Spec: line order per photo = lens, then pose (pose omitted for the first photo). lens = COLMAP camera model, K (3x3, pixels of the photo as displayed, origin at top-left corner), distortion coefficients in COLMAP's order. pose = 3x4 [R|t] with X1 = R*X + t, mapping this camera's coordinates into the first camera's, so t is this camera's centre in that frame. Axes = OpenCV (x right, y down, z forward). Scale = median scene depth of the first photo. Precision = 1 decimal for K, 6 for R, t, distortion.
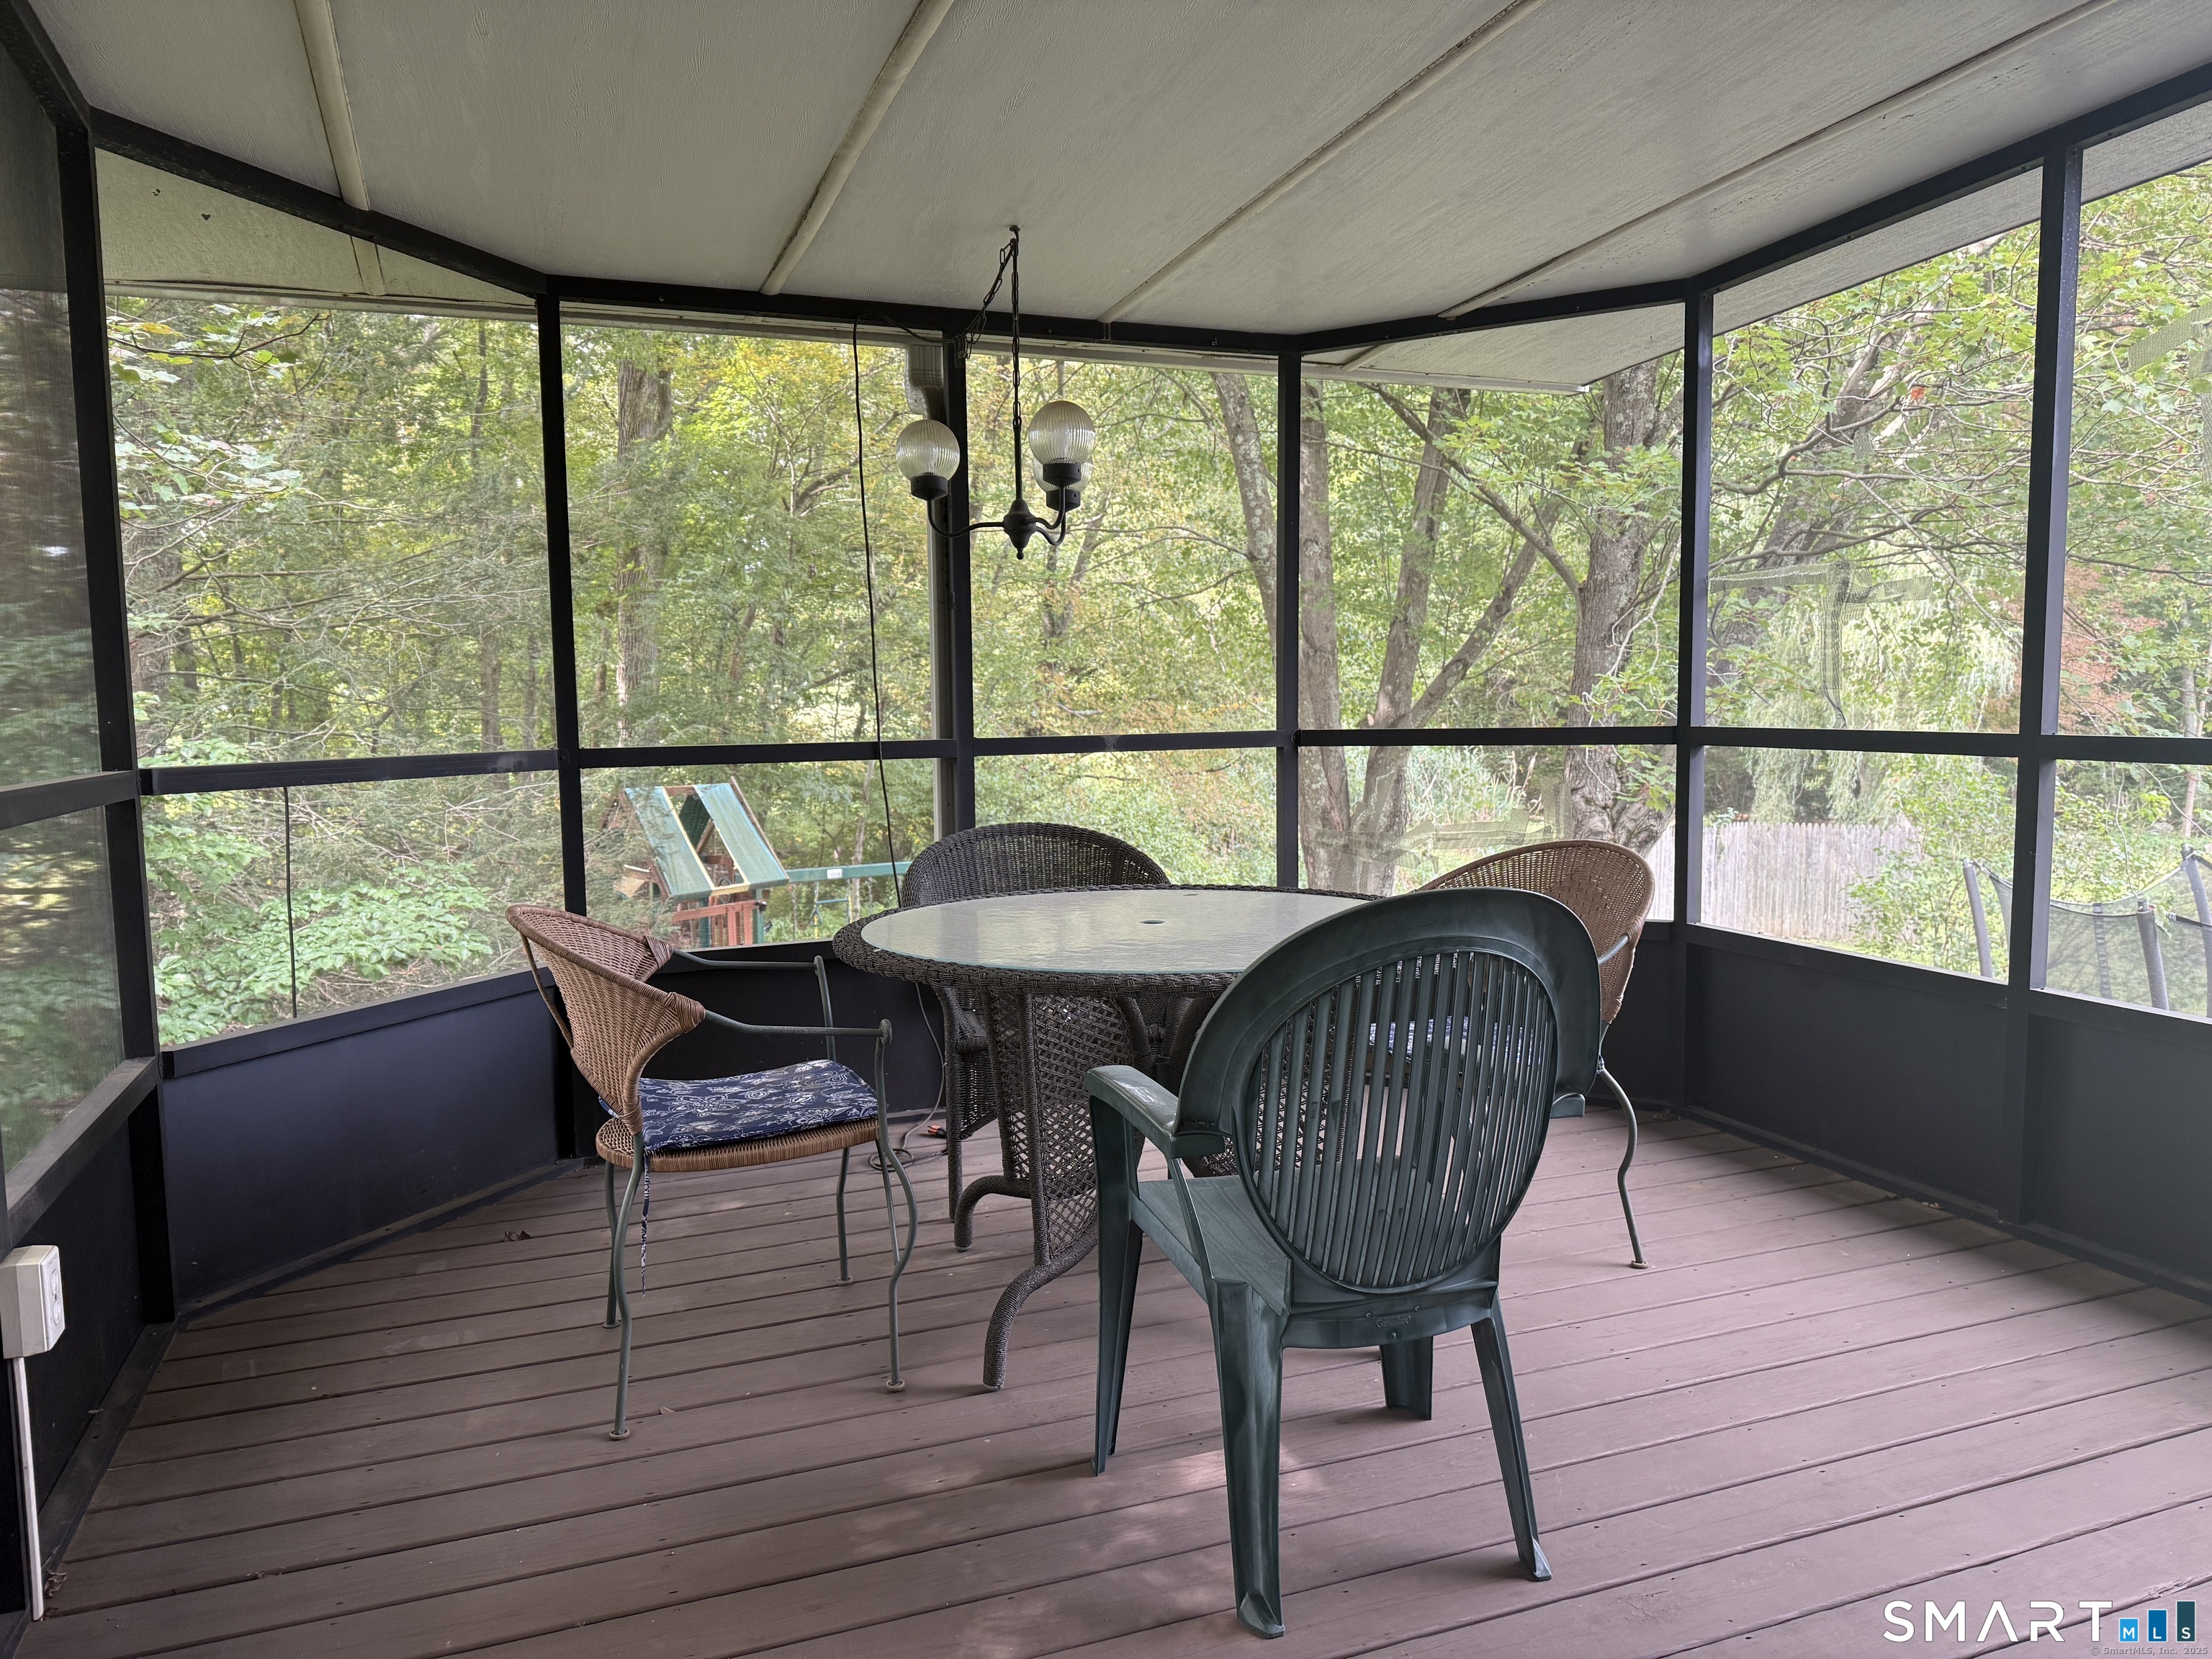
lens RADIAL K [[1566.8, 0, 1106.0], [0, 1566.8, 829.5], [0, 0, 1]] dist [-0.000351, 0.000440]
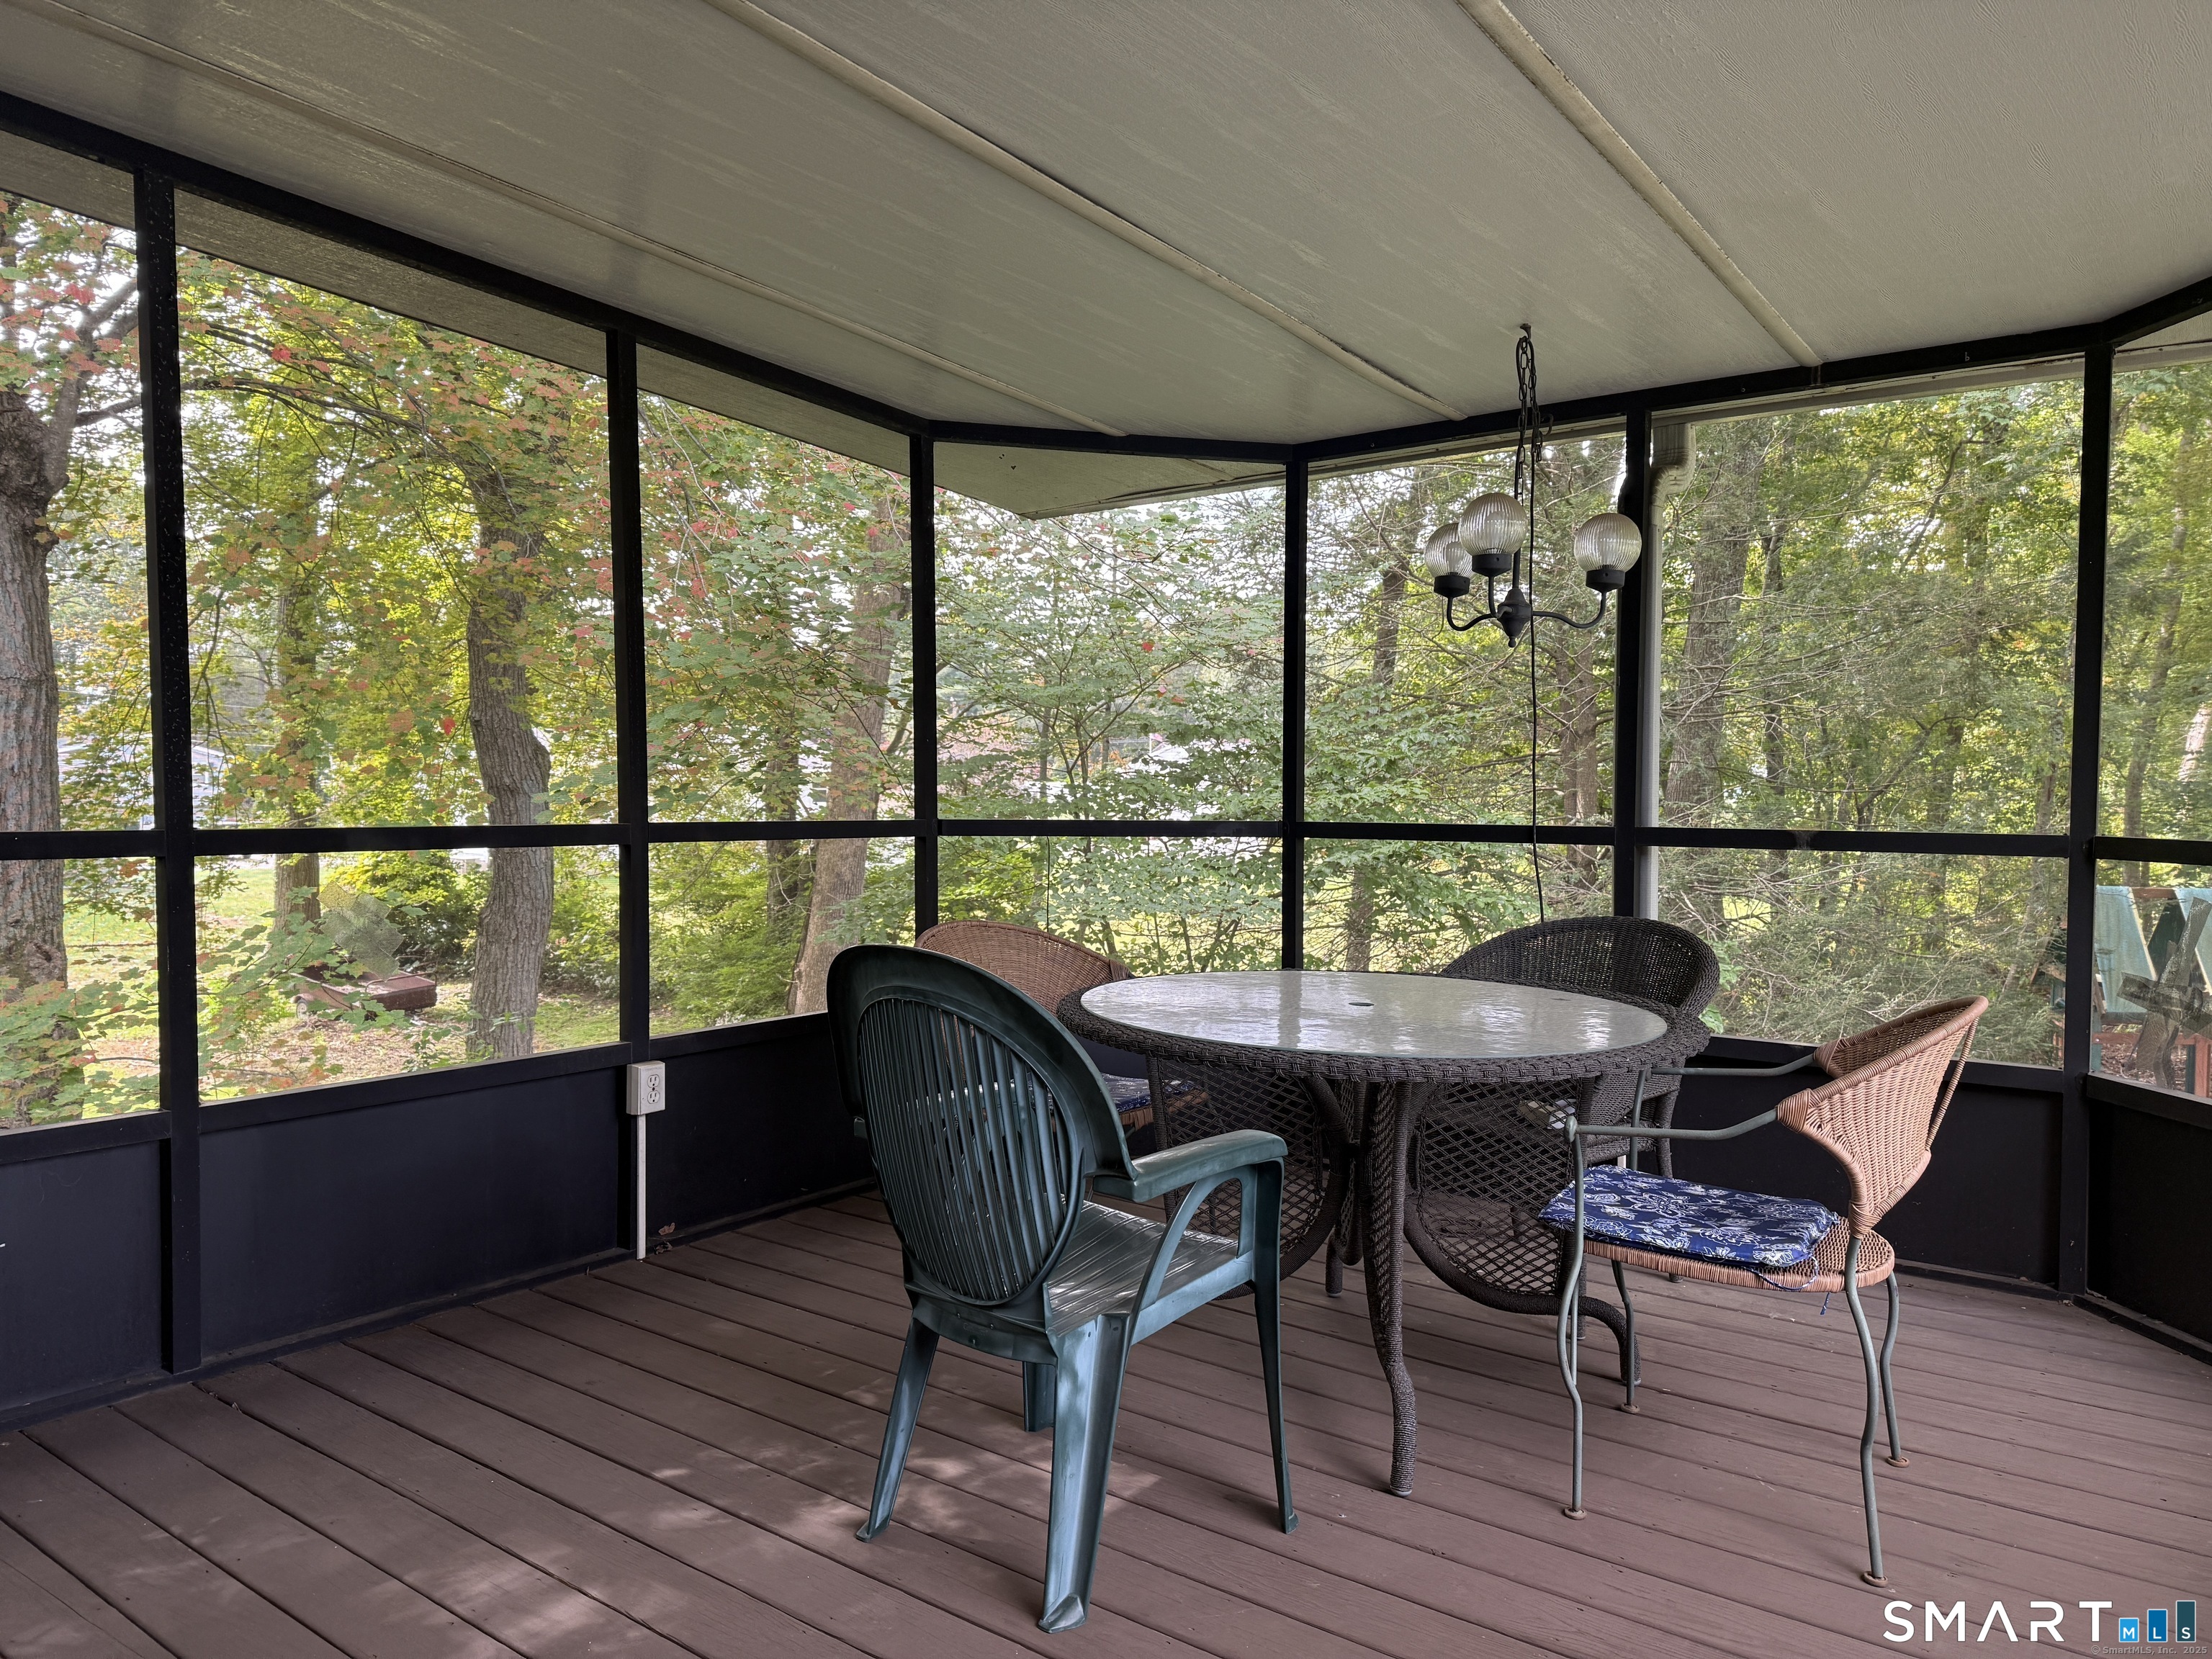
lens RADIAL K [[1547.4, 0, 1106.0], [0, 1547.4, 829.5], [0, 0, 1]] dist [0.149480, -0.223009]
pose [[0.517486, 0.039981, -0.854757, 0.609085], [-0.085789, 0.996299, -0.005337, -0.024963], [0.851380, 0.076090, 0.519001, 0.230507]]
